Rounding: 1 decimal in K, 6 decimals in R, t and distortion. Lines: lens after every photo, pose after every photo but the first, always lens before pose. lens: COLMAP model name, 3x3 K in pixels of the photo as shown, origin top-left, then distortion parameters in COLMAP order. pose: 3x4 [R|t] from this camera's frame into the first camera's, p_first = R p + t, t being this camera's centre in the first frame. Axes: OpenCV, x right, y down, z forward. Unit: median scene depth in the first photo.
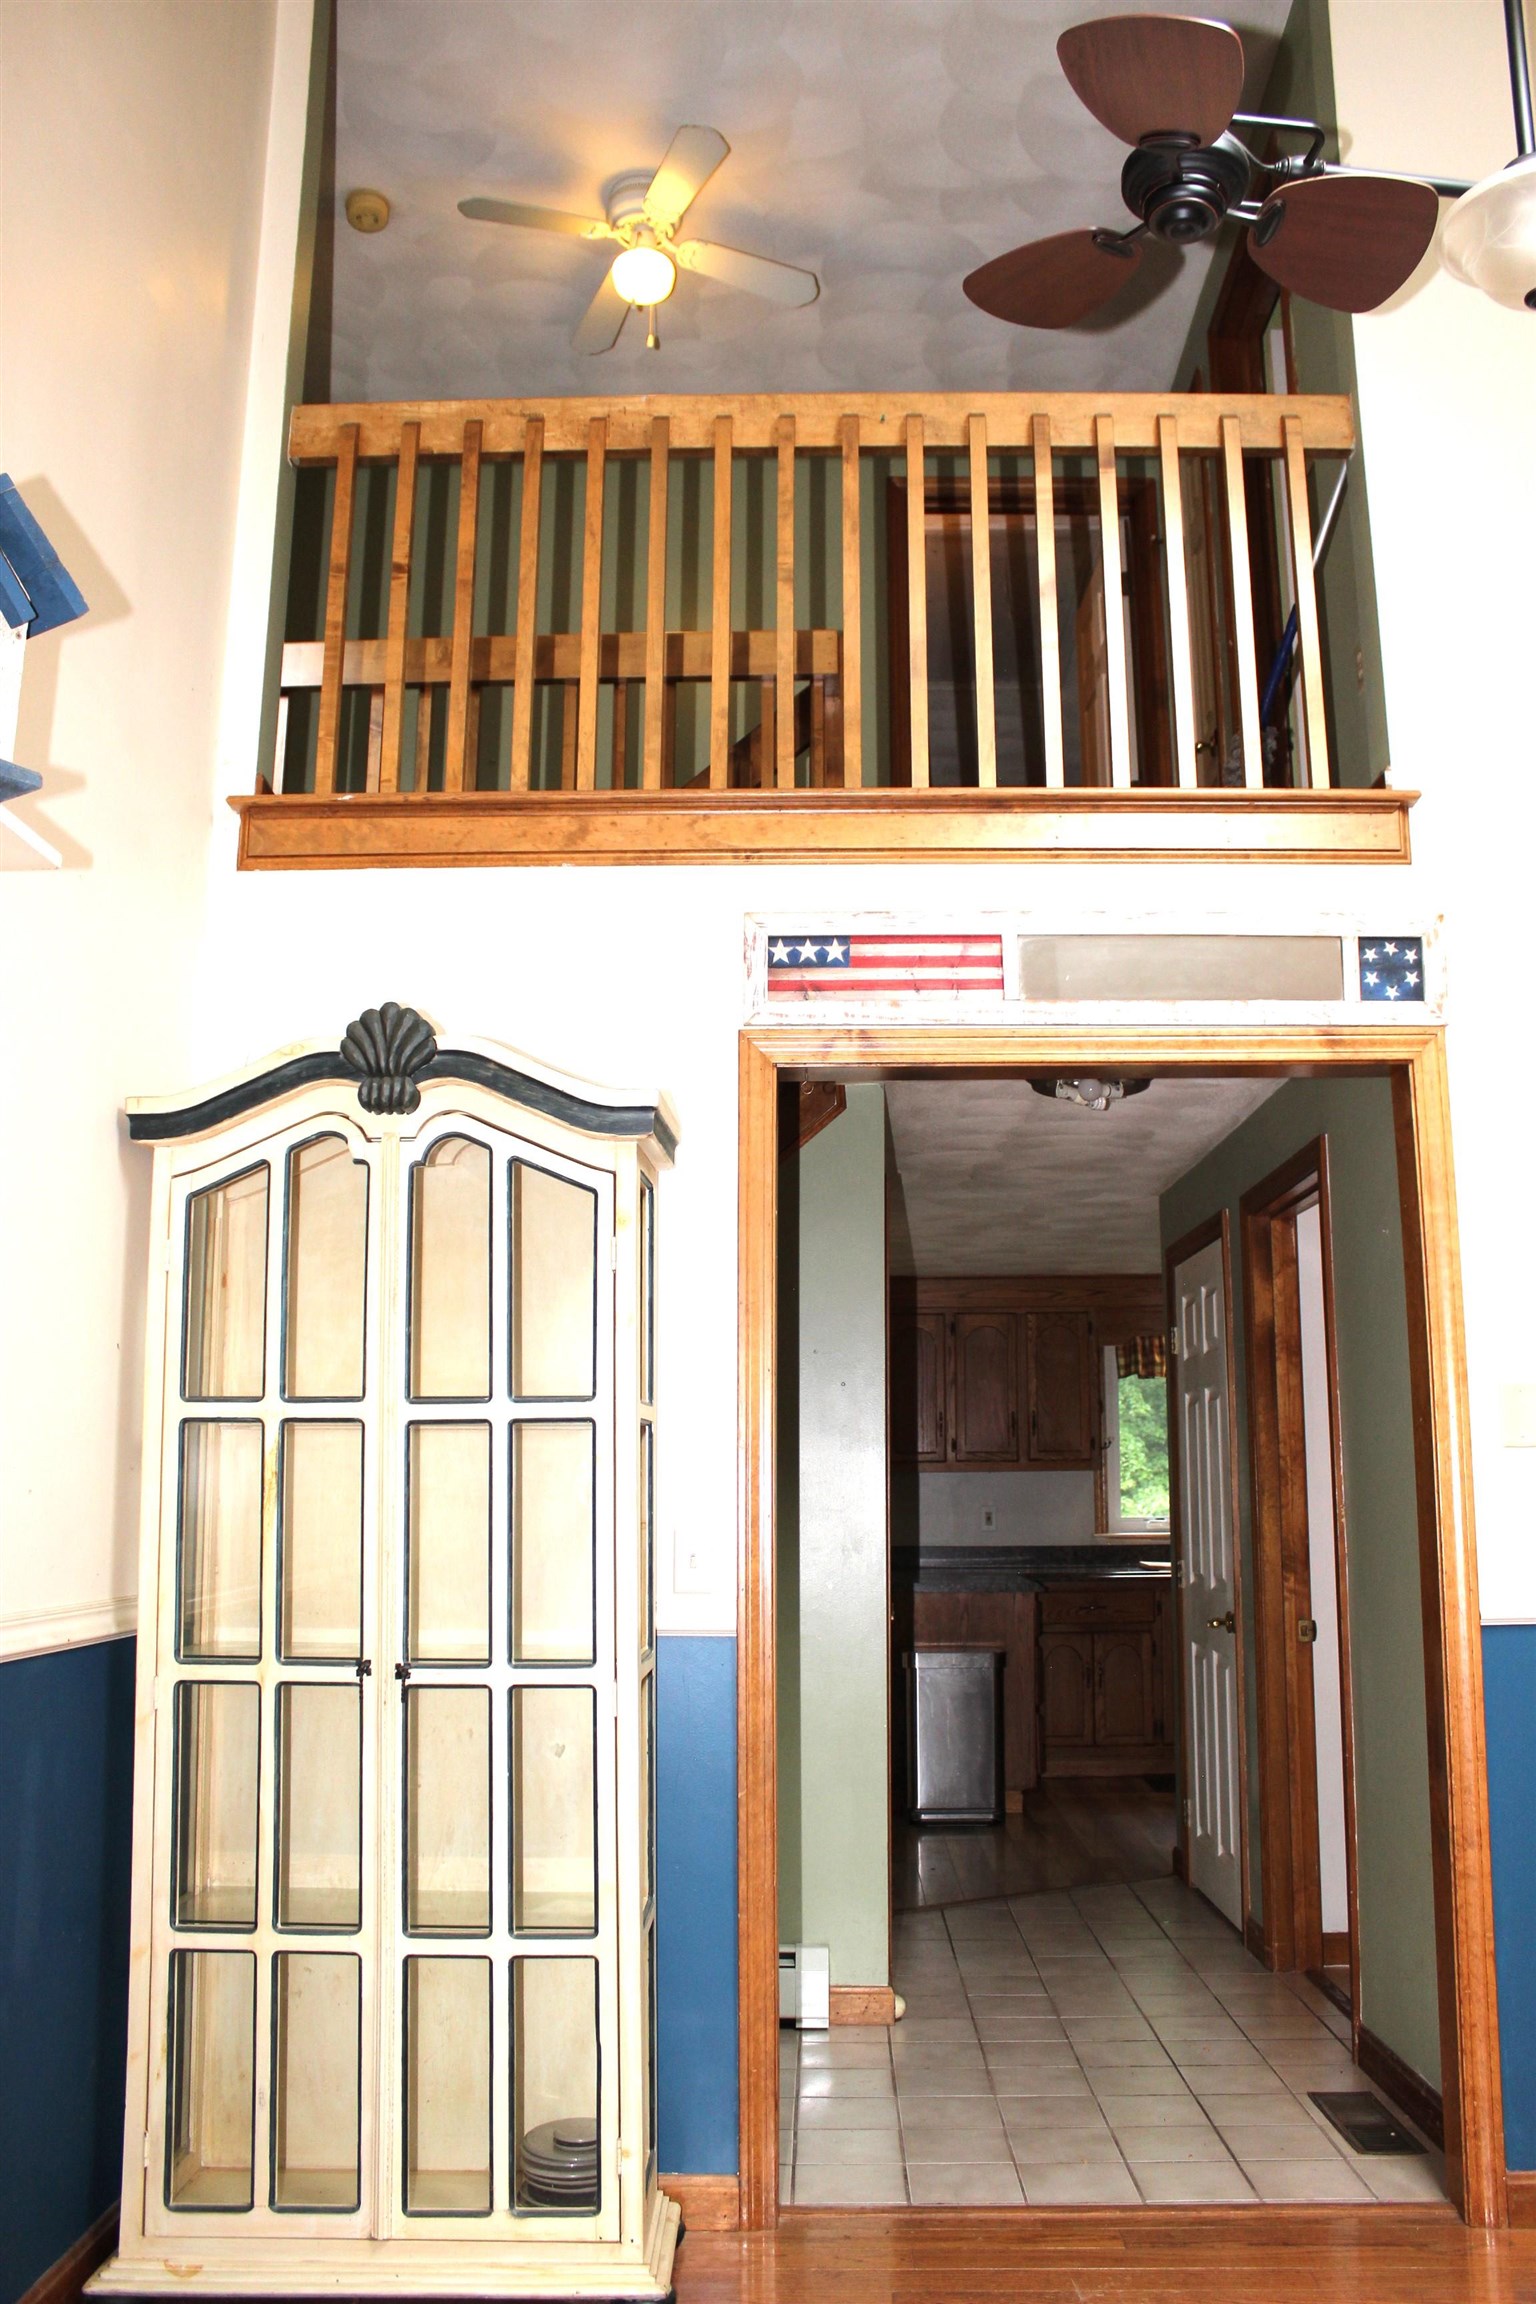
lens RADIAL K [[1916.2, 0, 768.0], [0, 1916.2, 1152.0], [0, 0, 1]] dist [-0.165906, 0.158859]
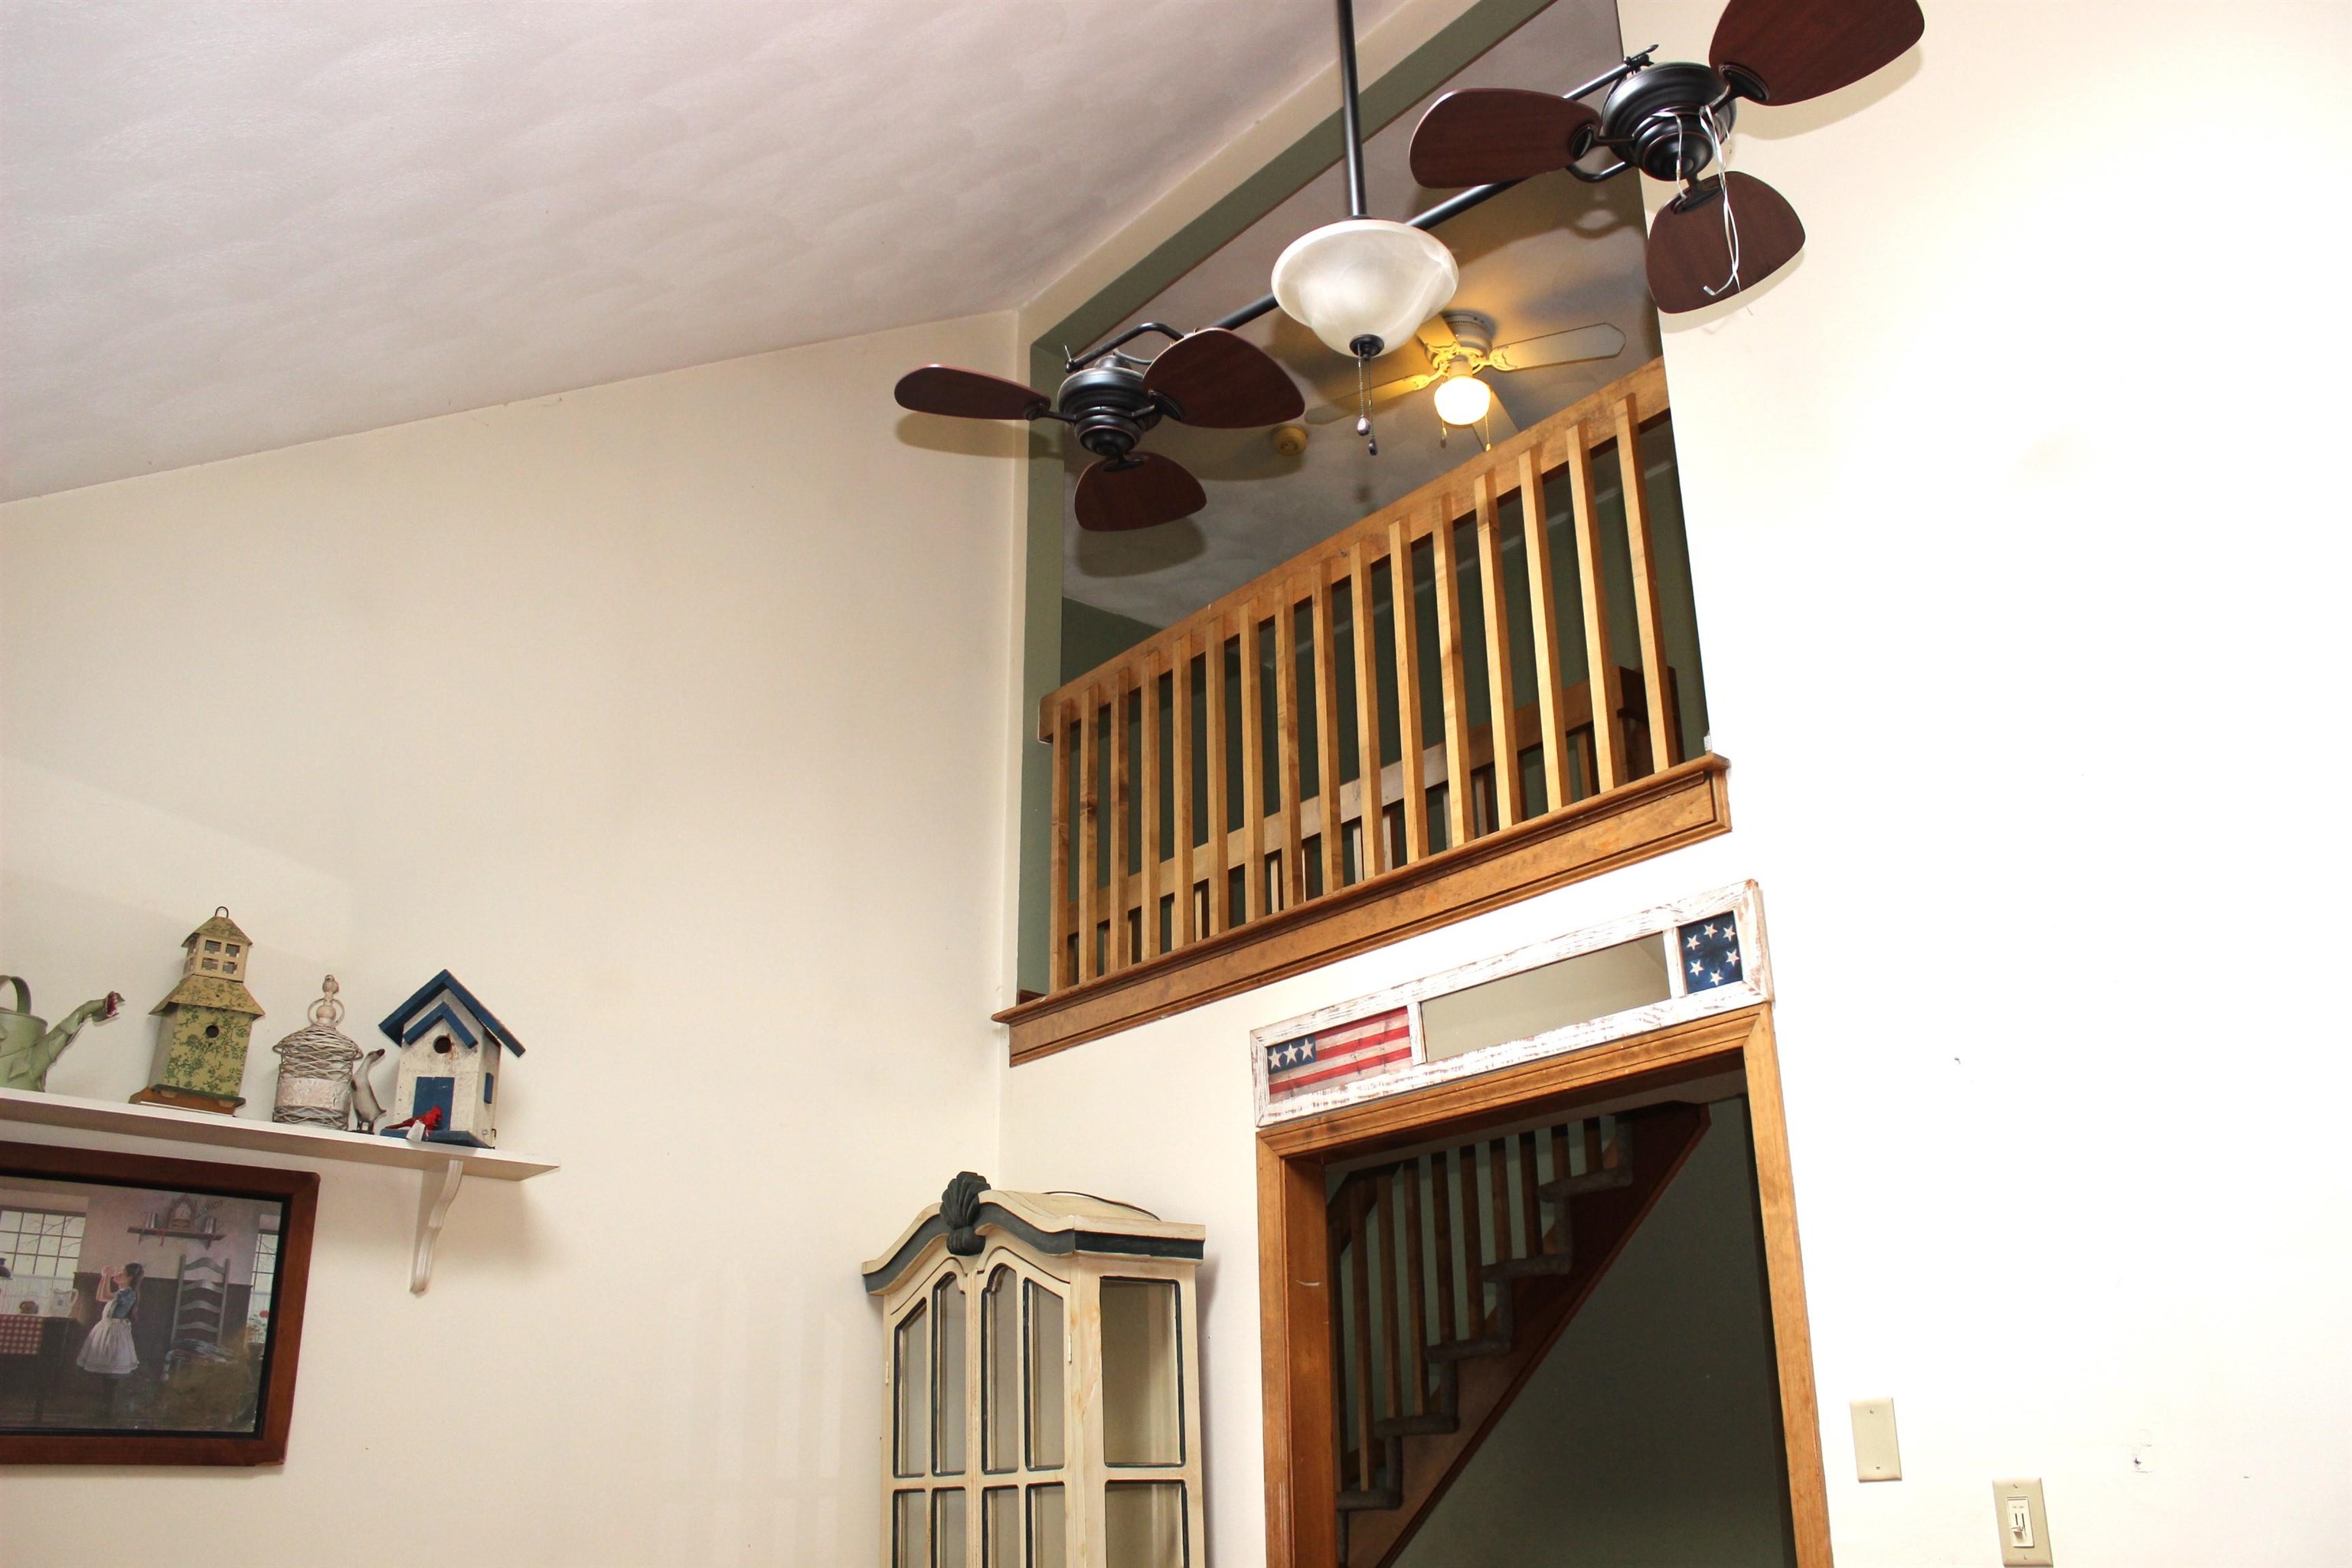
lens RADIAL K [[1956.1, 0, 1188.9], [0, 1956.1, 797.6], [0, 0, 1]] dist [-0.165906, 0.158859]
pose [[0.648649, -0.278913, -0.708140, 0.859713], [0.153609, 0.959260, -0.237116, 0.015866], [0.745425, 0.045028, 0.665067, 0.169650]]
